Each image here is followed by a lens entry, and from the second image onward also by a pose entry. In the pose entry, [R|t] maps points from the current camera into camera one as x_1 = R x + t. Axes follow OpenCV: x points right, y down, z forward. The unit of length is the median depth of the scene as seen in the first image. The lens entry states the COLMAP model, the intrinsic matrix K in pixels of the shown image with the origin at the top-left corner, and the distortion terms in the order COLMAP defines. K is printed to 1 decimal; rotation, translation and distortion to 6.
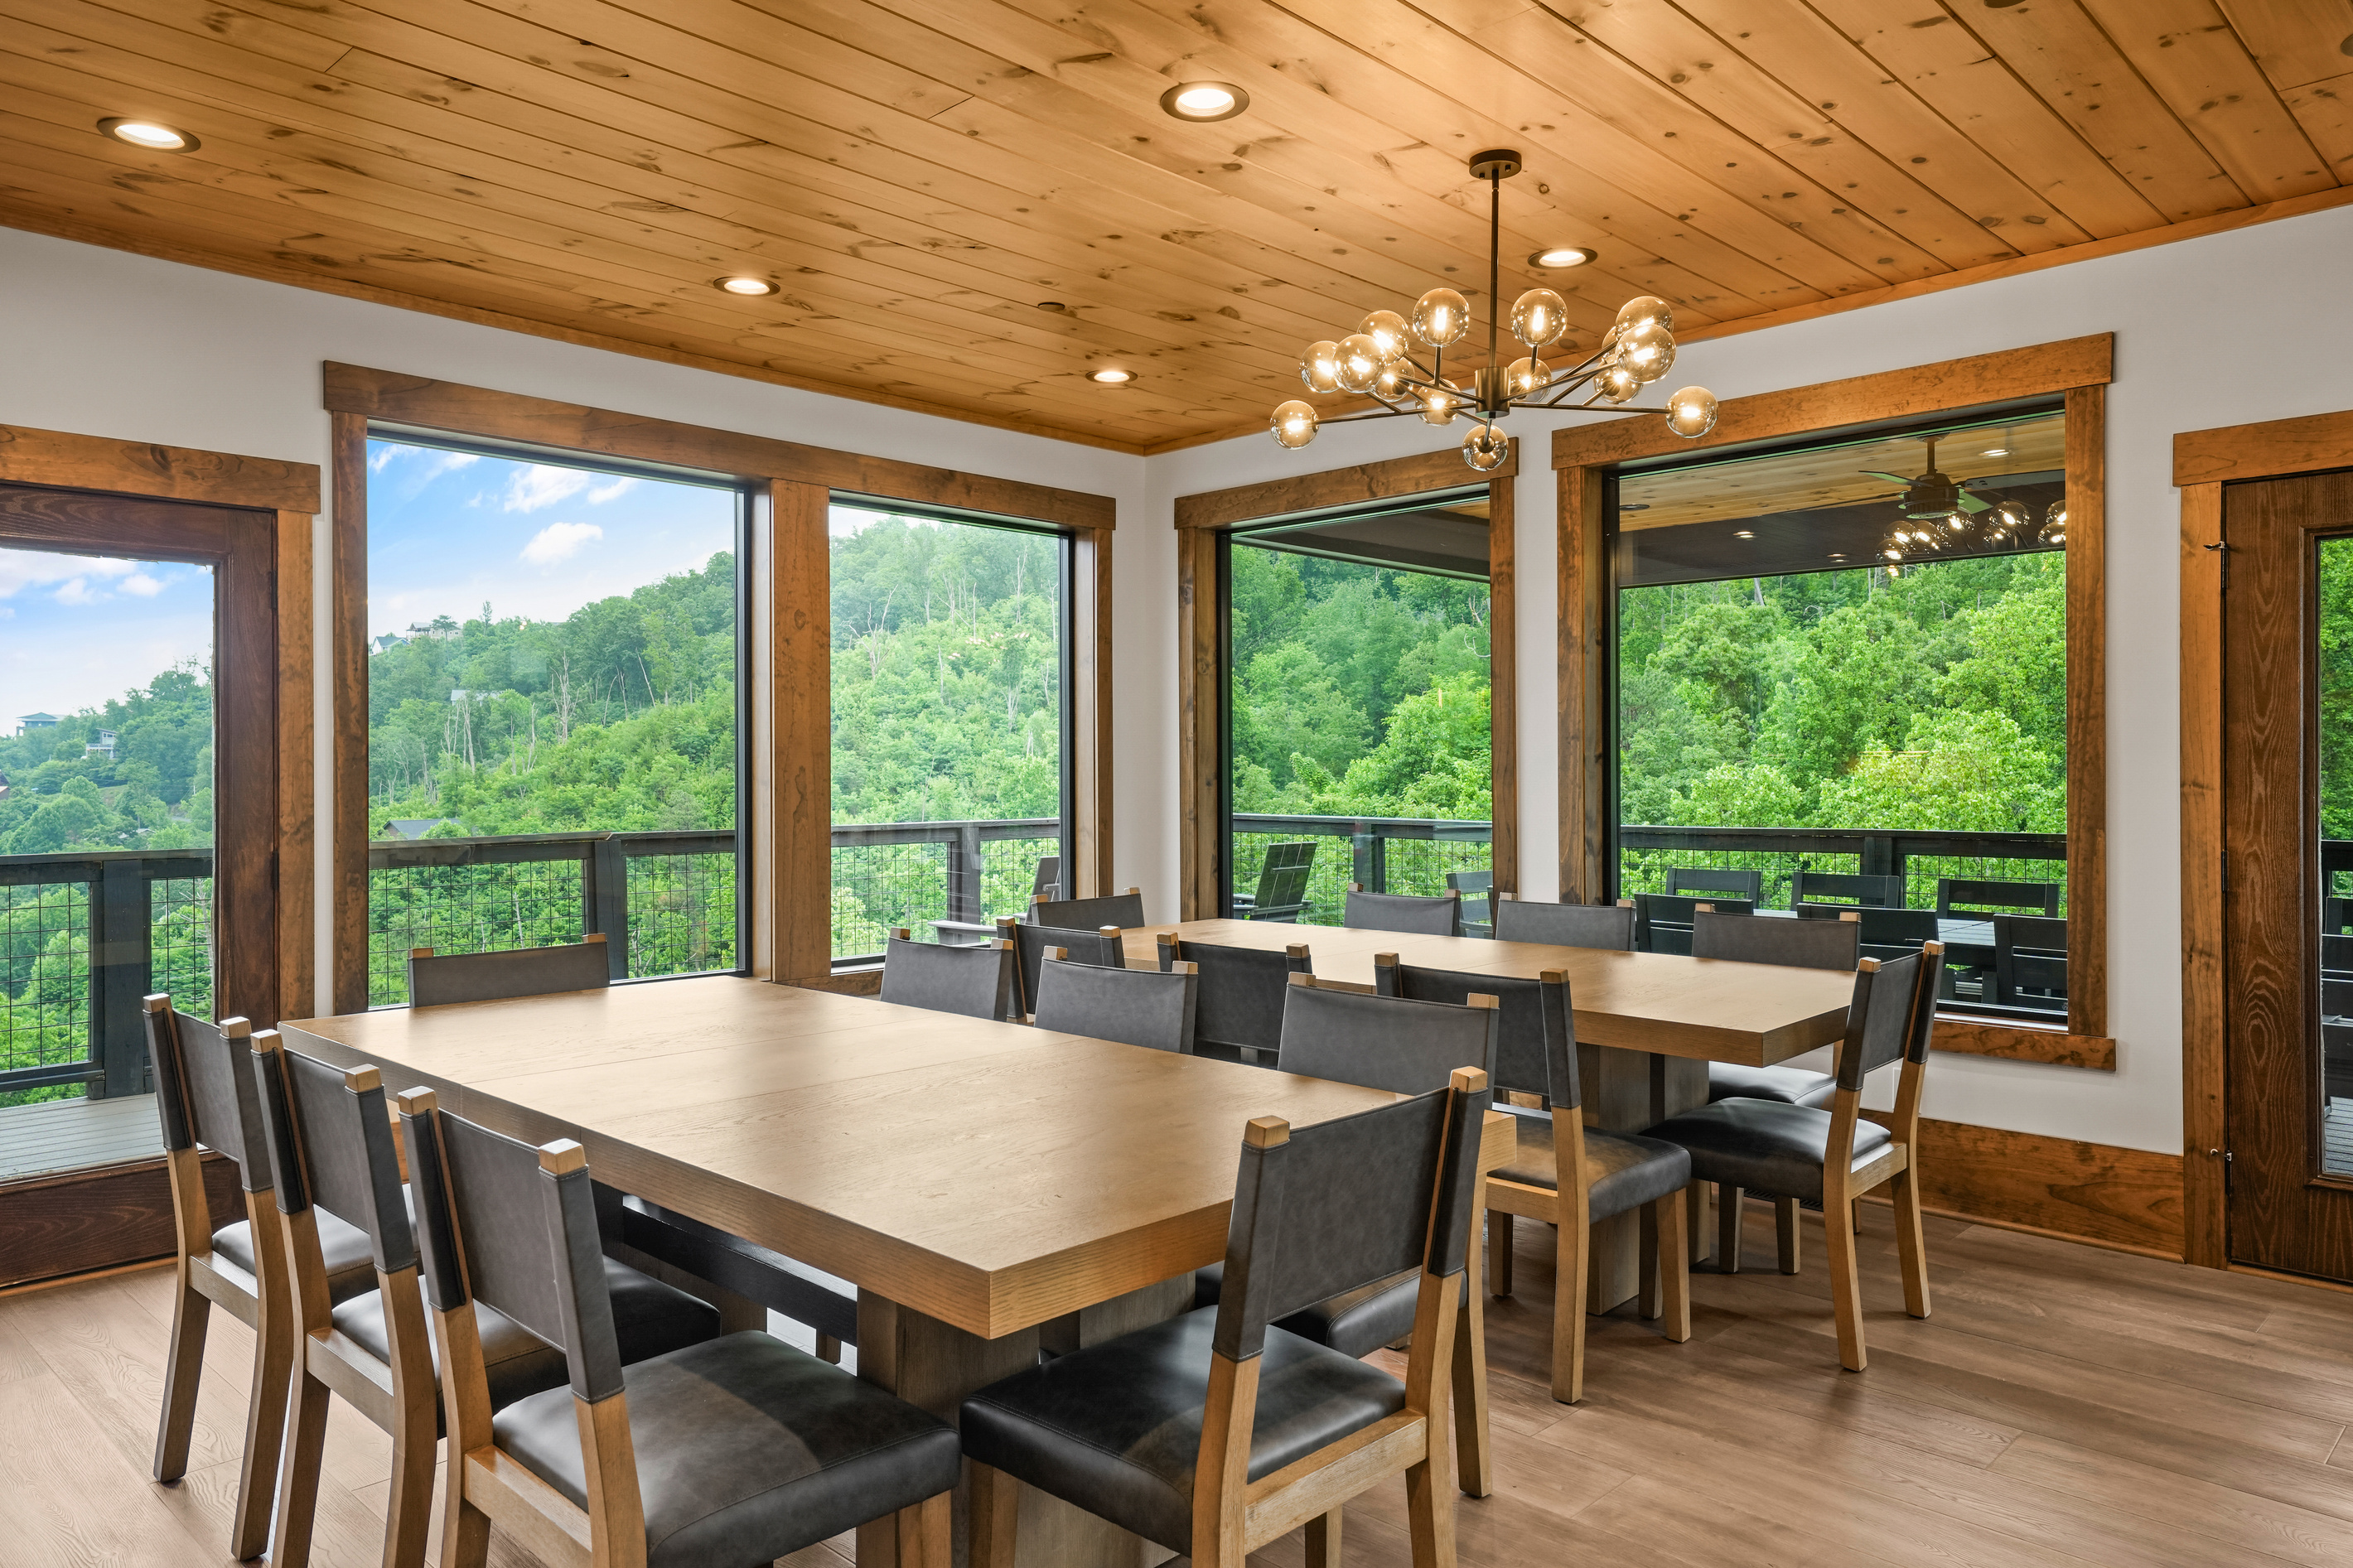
lens RADIAL K [[1534.1, 0, 1173.1], [0, 1534.1, 788.6], [0, 0, 1]] dist [0.007830, 0.002782]
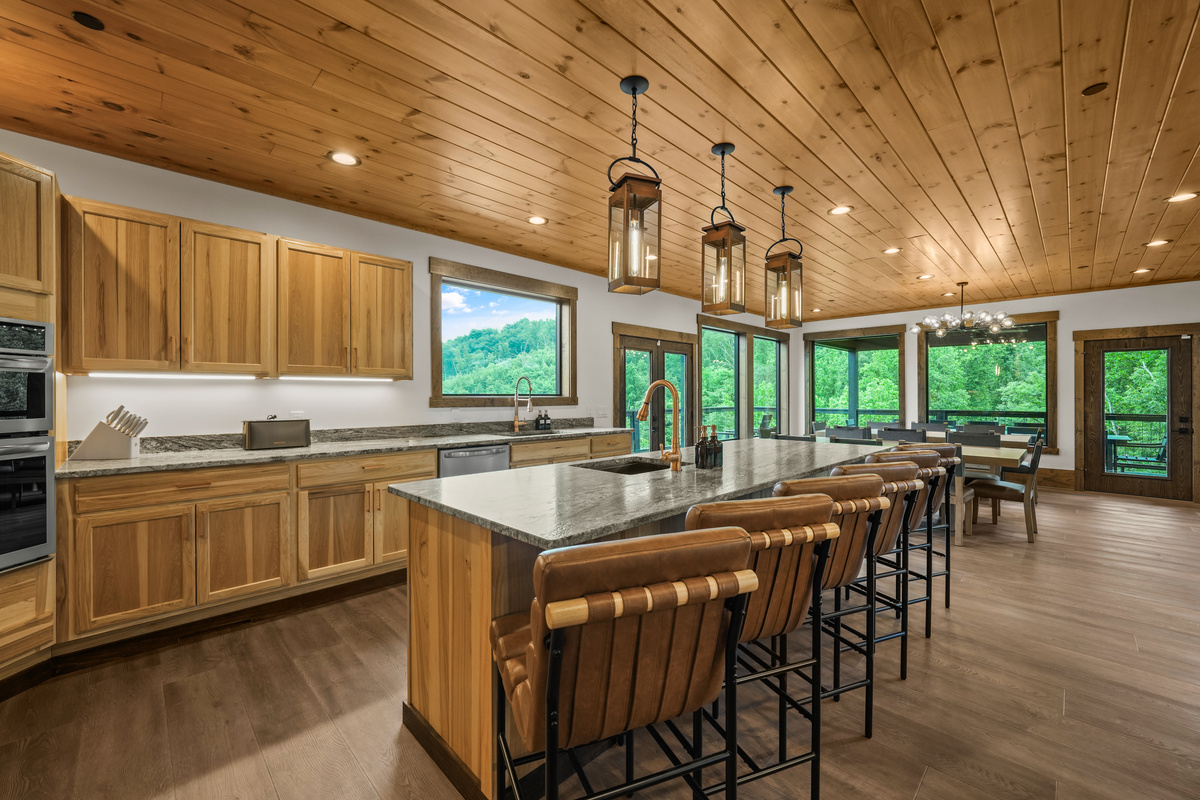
lens RADIAL K [[468.9, 0, 601.6], [0, 468.9, 397.8], [0, 0, 1]] dist [-0.012263, 0.001473]
pose [[0.999724, 0.003823, -0.023192, -0.665952], [-0.003969, 0.999972, -0.006266, 0.007509], [0.023168, 0.006356, 0.999711, -0.441563]]
